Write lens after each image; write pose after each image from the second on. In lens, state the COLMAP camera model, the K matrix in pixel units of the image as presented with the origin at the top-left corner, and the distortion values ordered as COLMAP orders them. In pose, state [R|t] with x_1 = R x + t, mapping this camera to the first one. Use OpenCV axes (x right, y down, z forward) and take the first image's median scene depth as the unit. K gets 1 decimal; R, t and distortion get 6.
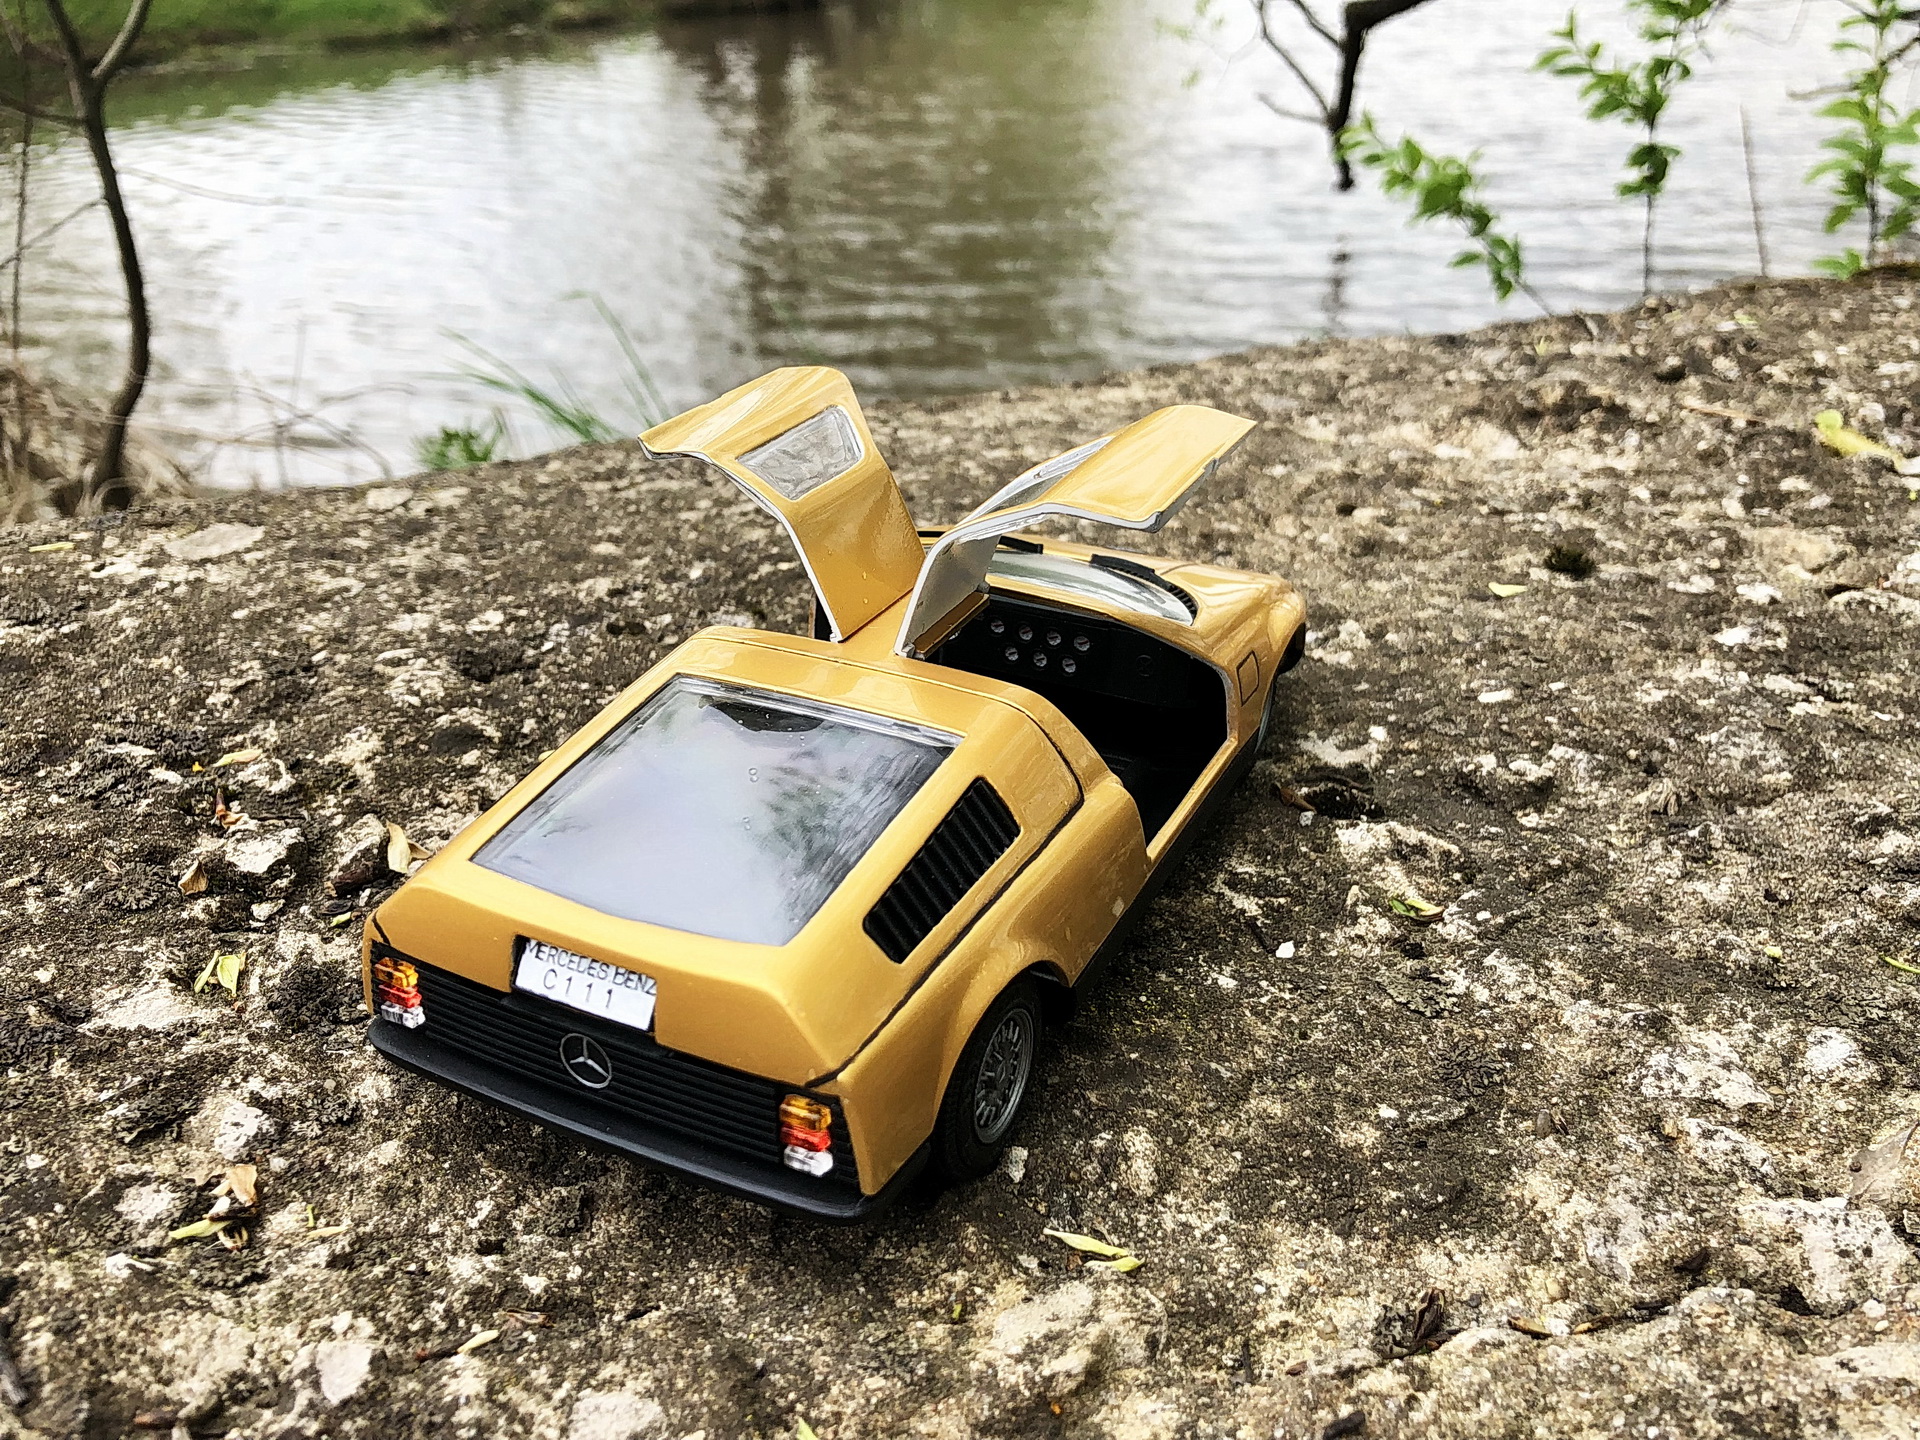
lens RADIAL K [[1599.3, 0, 956.7], [0, 1599.3, 736.9], [0, 0, 1]] dist [-0.015503, 0.019455]
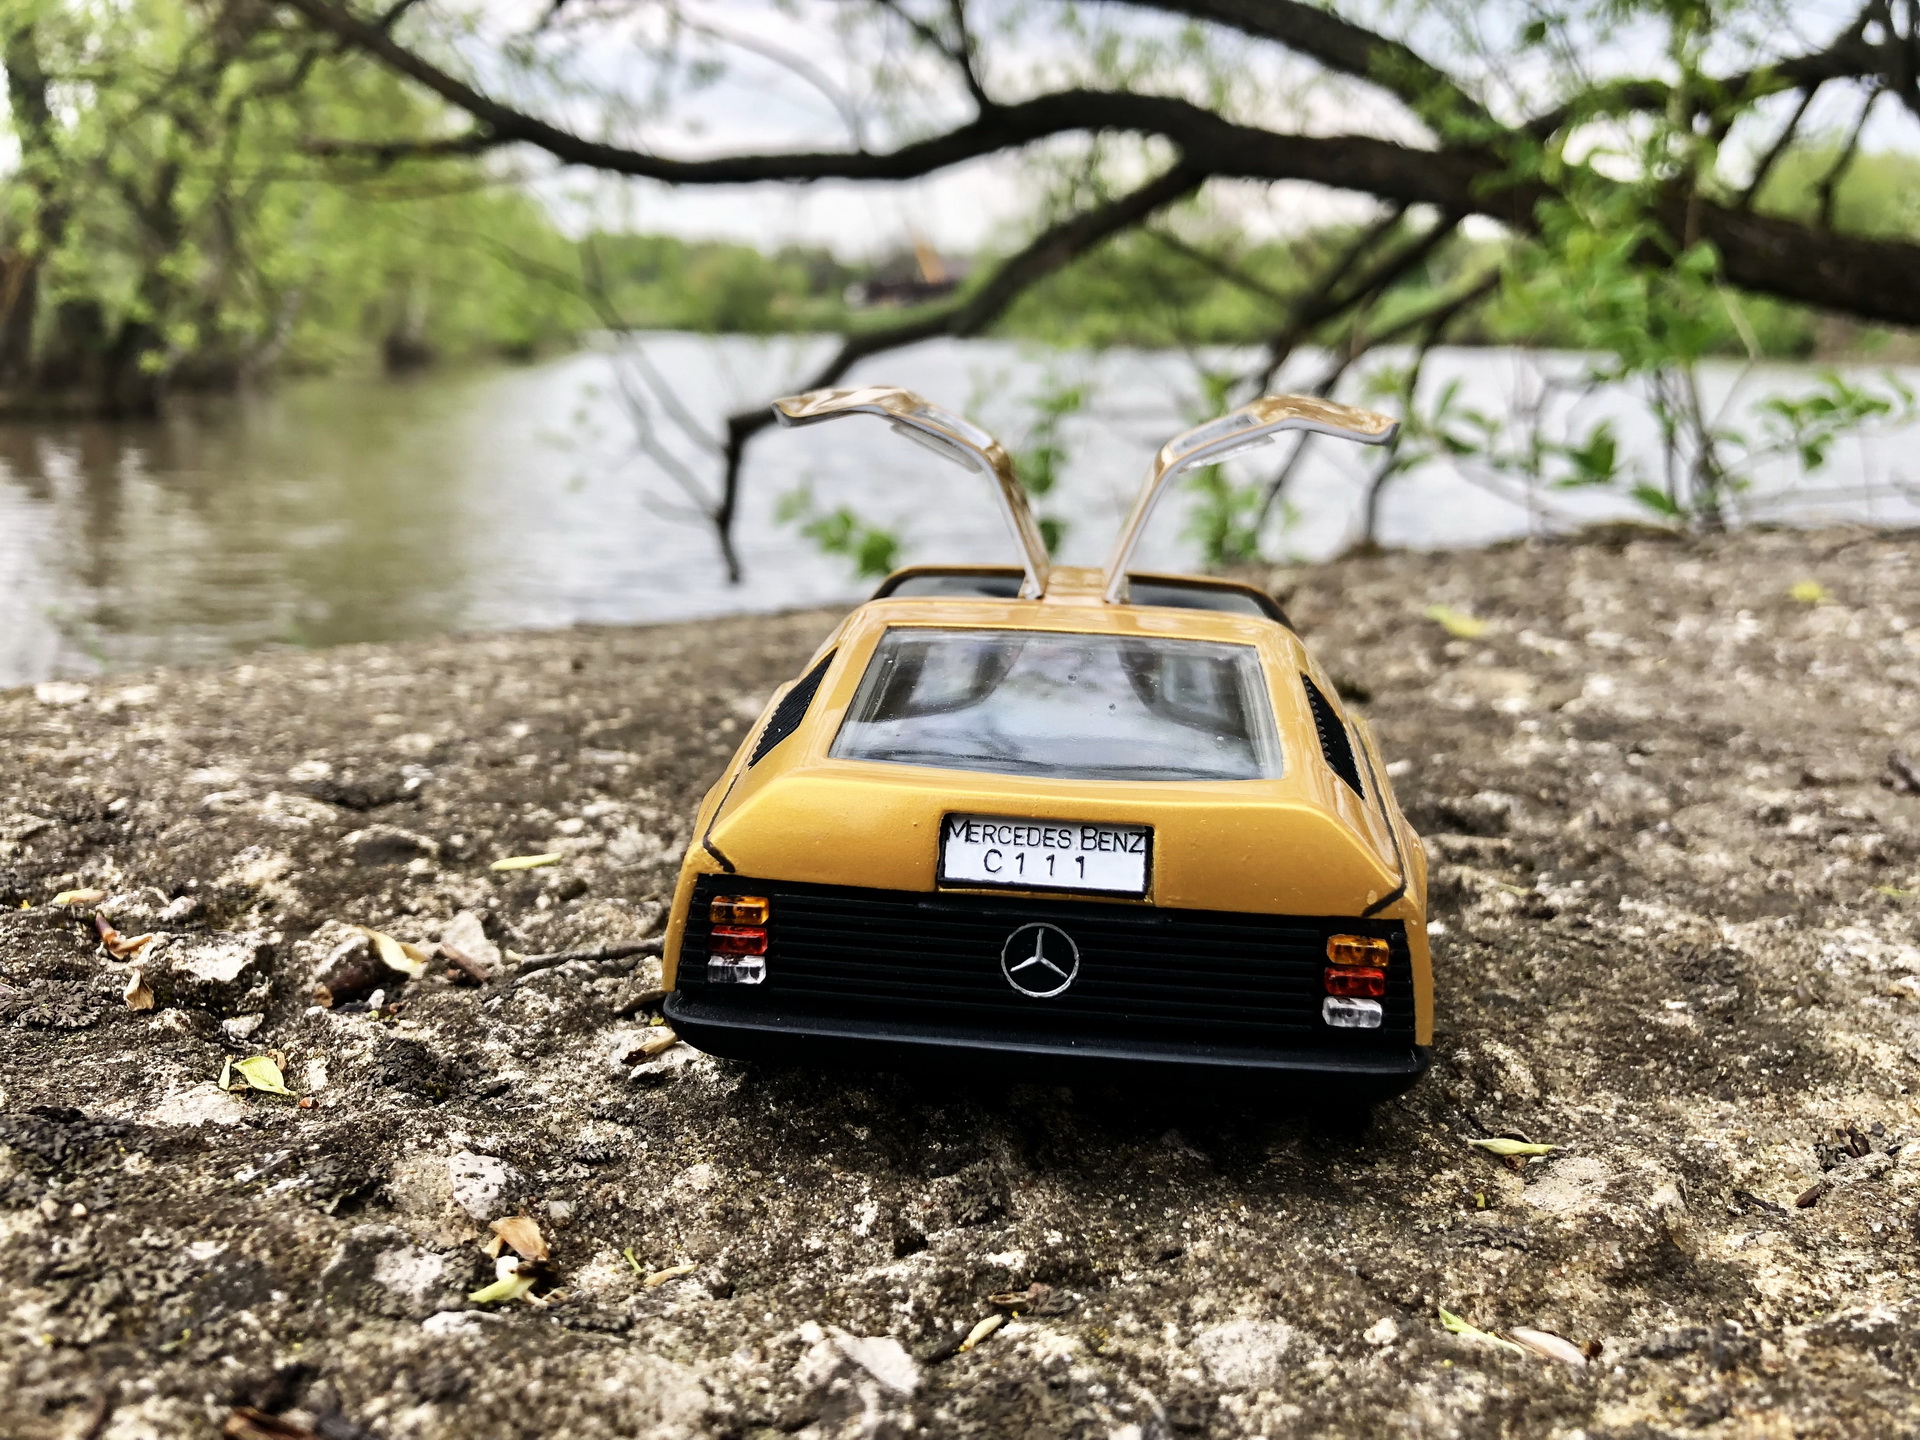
lens RADIAL K [[1624.3, 0, 960.0], [0, 1624.3, 720.0], [0, 0, 1]] dist [-0.009667, -0.007139]
pose [[0.927673, -0.033404, 0.371896, -0.524128], [0.126728, 0.965038, -0.229436, 0.245475], [-0.351230, 0.259971, 0.899474, 0.212211]]
